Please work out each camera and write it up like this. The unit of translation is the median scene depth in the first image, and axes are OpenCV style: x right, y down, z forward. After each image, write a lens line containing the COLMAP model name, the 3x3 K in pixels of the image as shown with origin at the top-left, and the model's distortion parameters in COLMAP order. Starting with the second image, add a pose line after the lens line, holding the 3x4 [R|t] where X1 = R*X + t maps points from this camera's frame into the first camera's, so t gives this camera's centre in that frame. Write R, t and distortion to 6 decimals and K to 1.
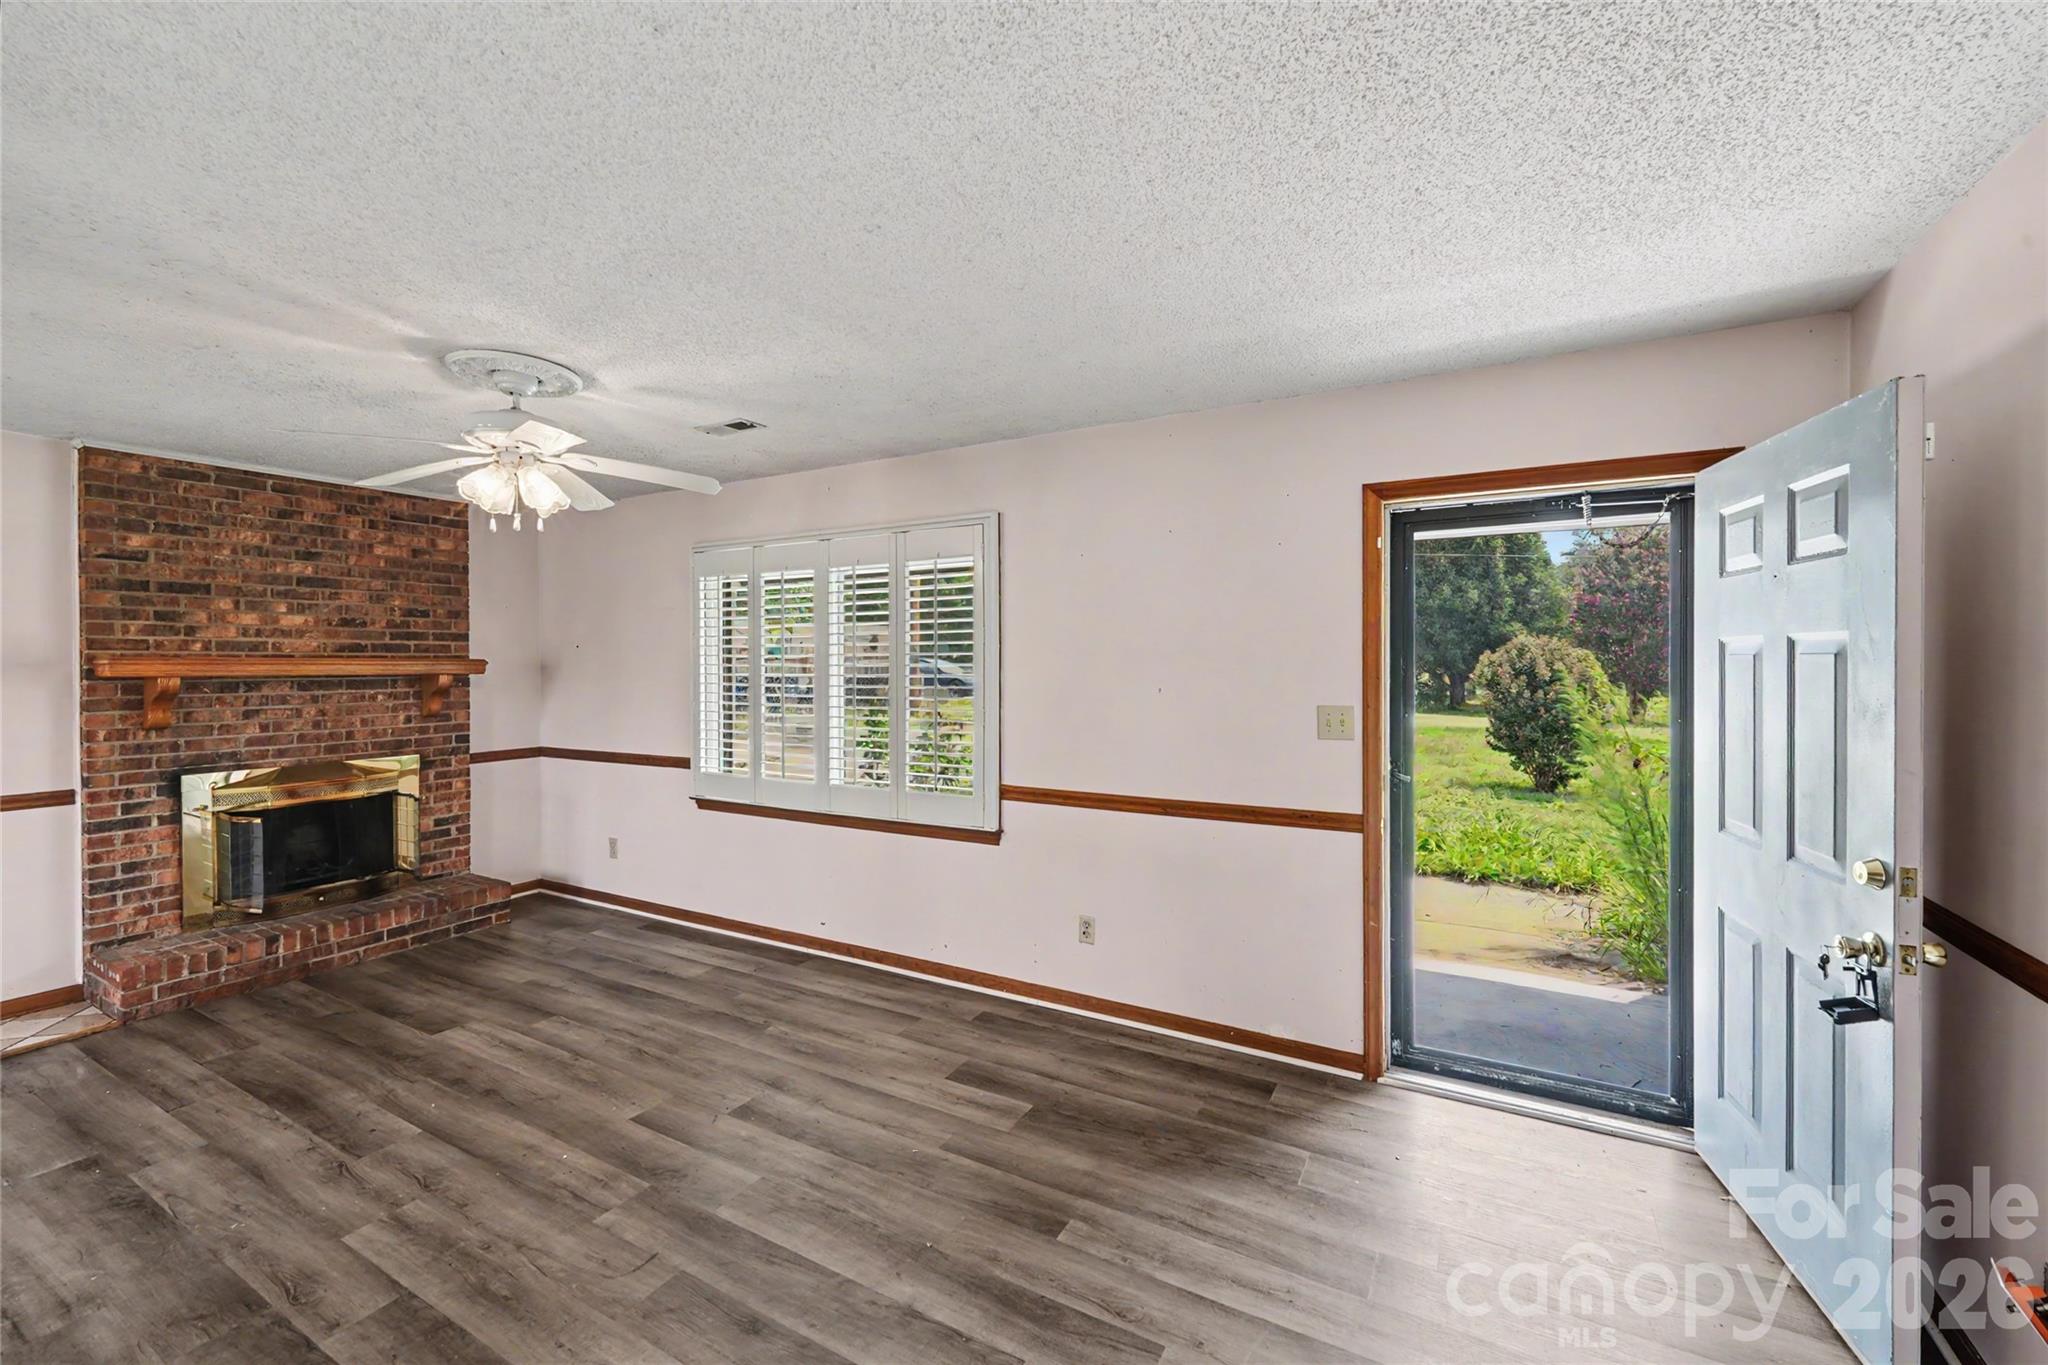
lens RADIAL K [[836.8, 0, 1021.0], [0, 836.8, 667.5], [0, 0, 1]] dist [0.000348, -0.000129]
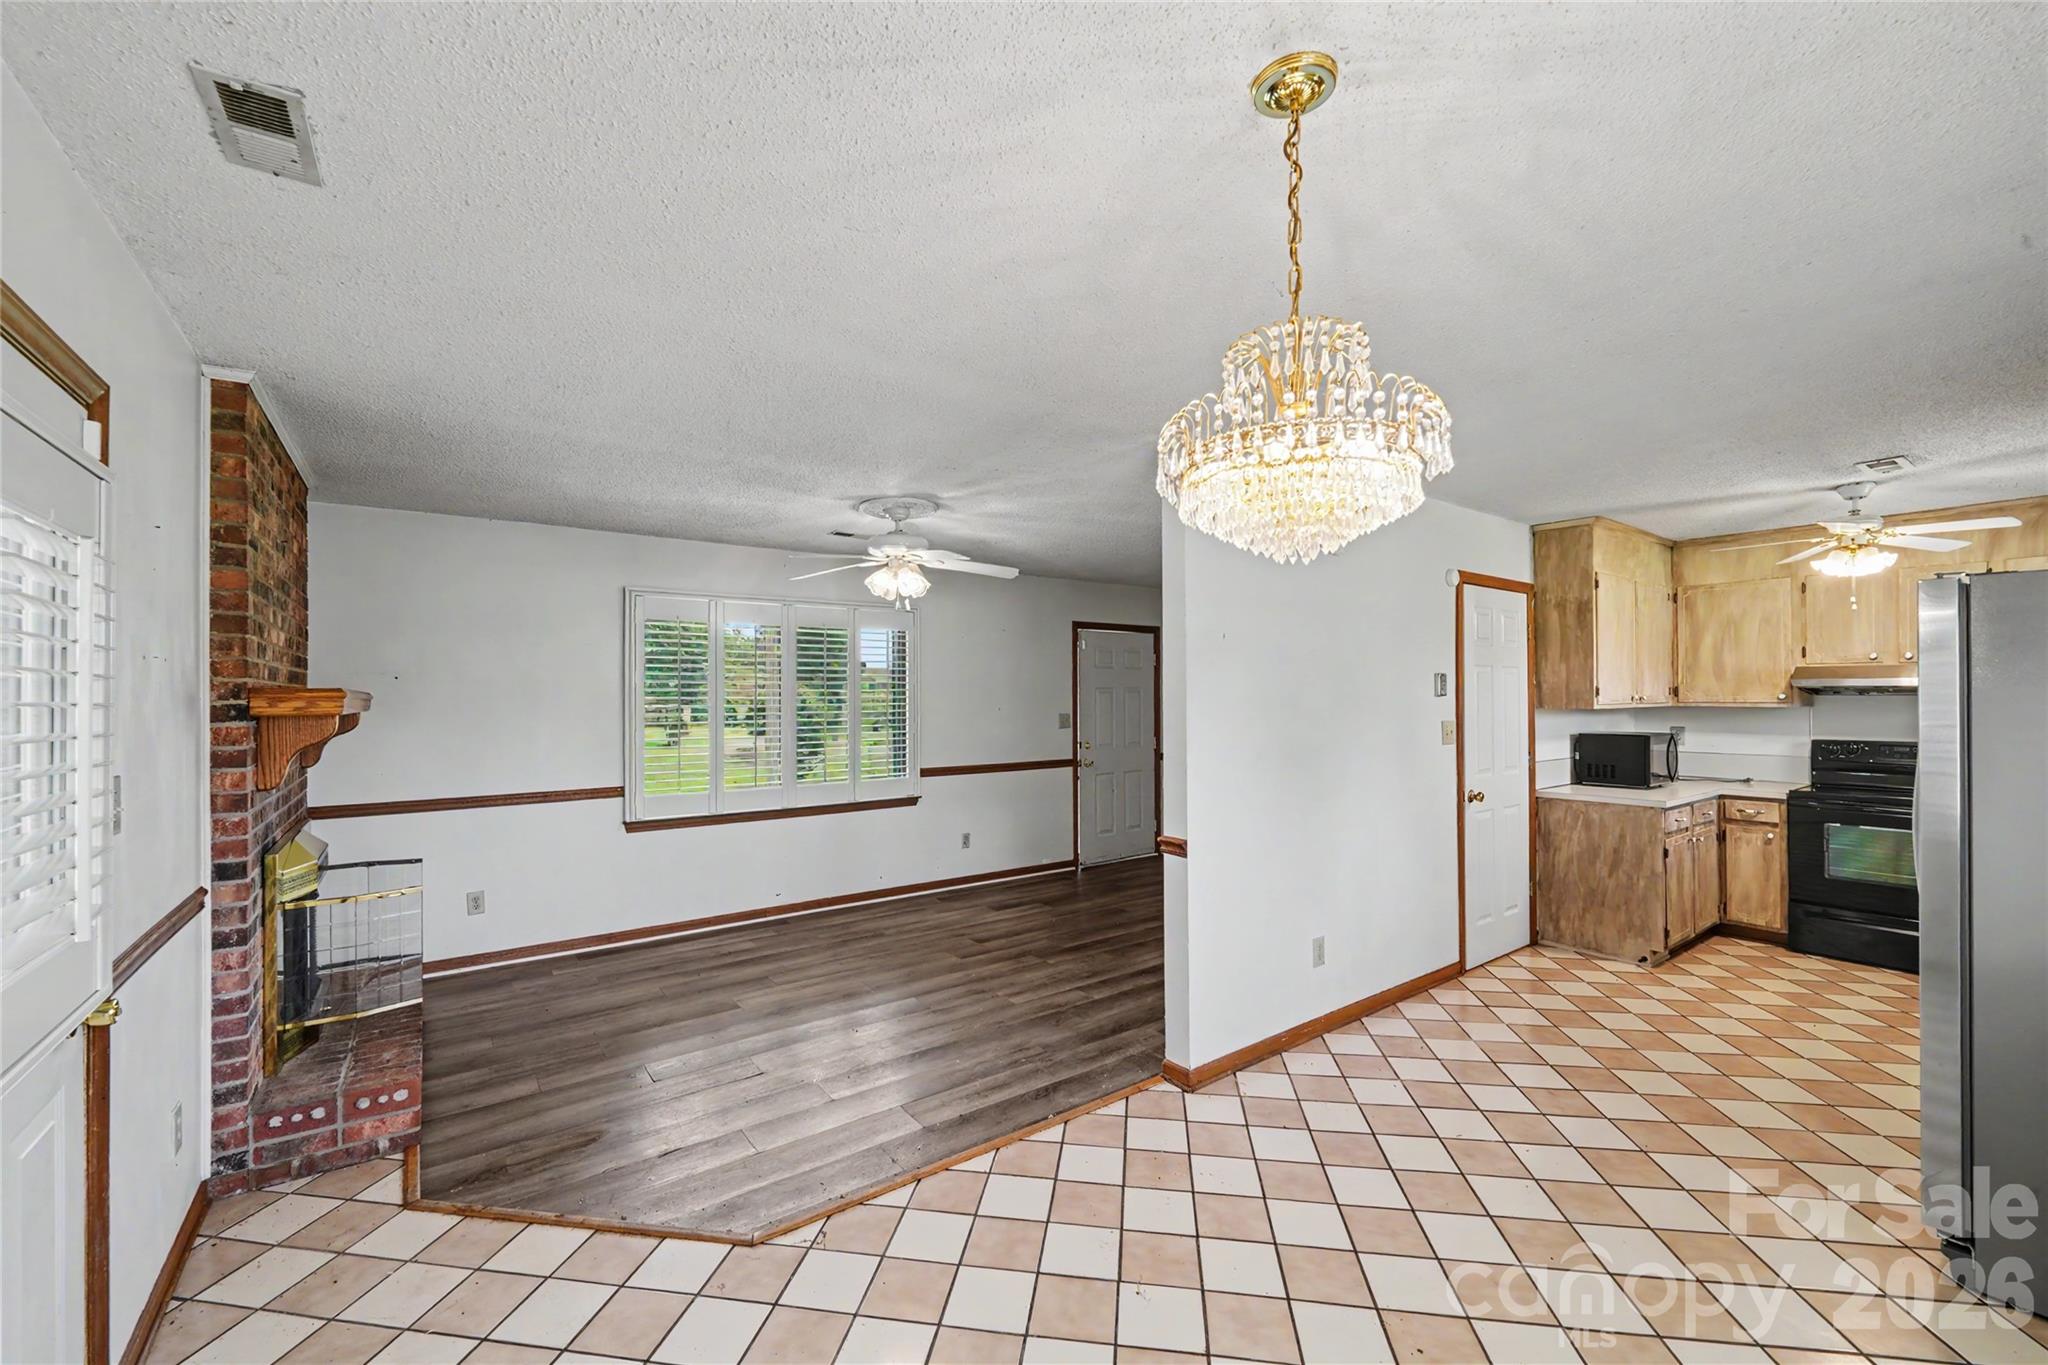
lens RADIAL K [[826.9, 0, 1023.0], [0, 826.9, 692.5], [0, 0, 1]] dist [0.001521, 0.000034]
pose [[0.407785, 0.003335, 0.913072, -1.390609], [0.008481, 0.999936, -0.007440, 0.003126], [-0.913039, 0.010777, 0.407731, 0.129784]]
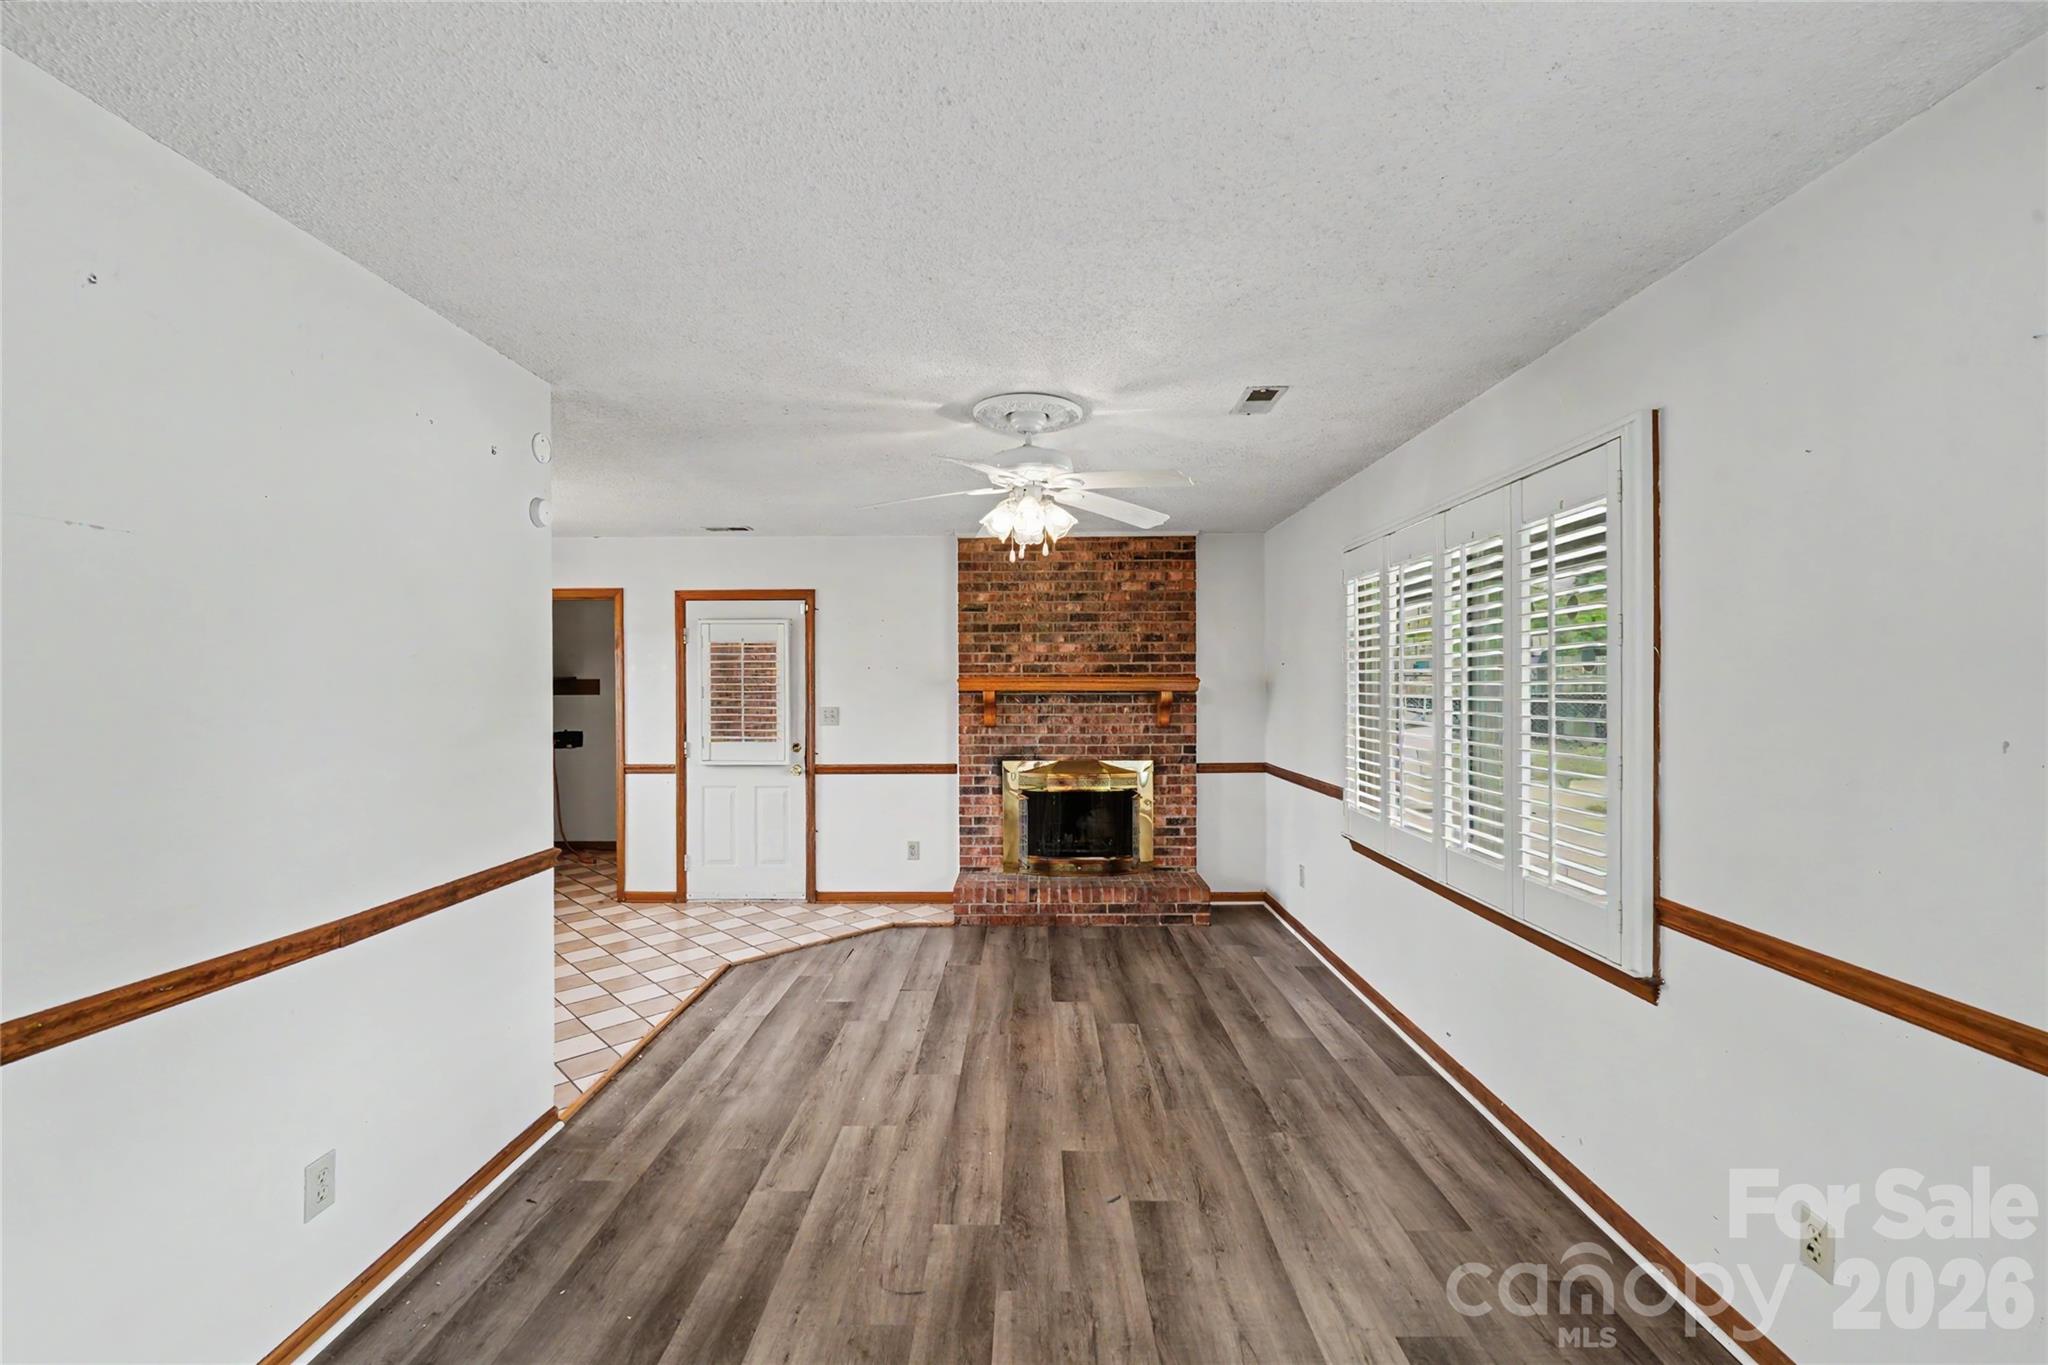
lens RADIAL K [[839.3, 0, 1015.7], [0, 839.3, 684.3], [0, 0, 1]] dist [0.001287, -0.000202]
pose [[0.477833, 0.001634, -0.878449, 0.252745], [-0.003173, 0.999995, 0.000134, -0.000190], [0.878445, 0.002723, 0.477836, 0.343100]]
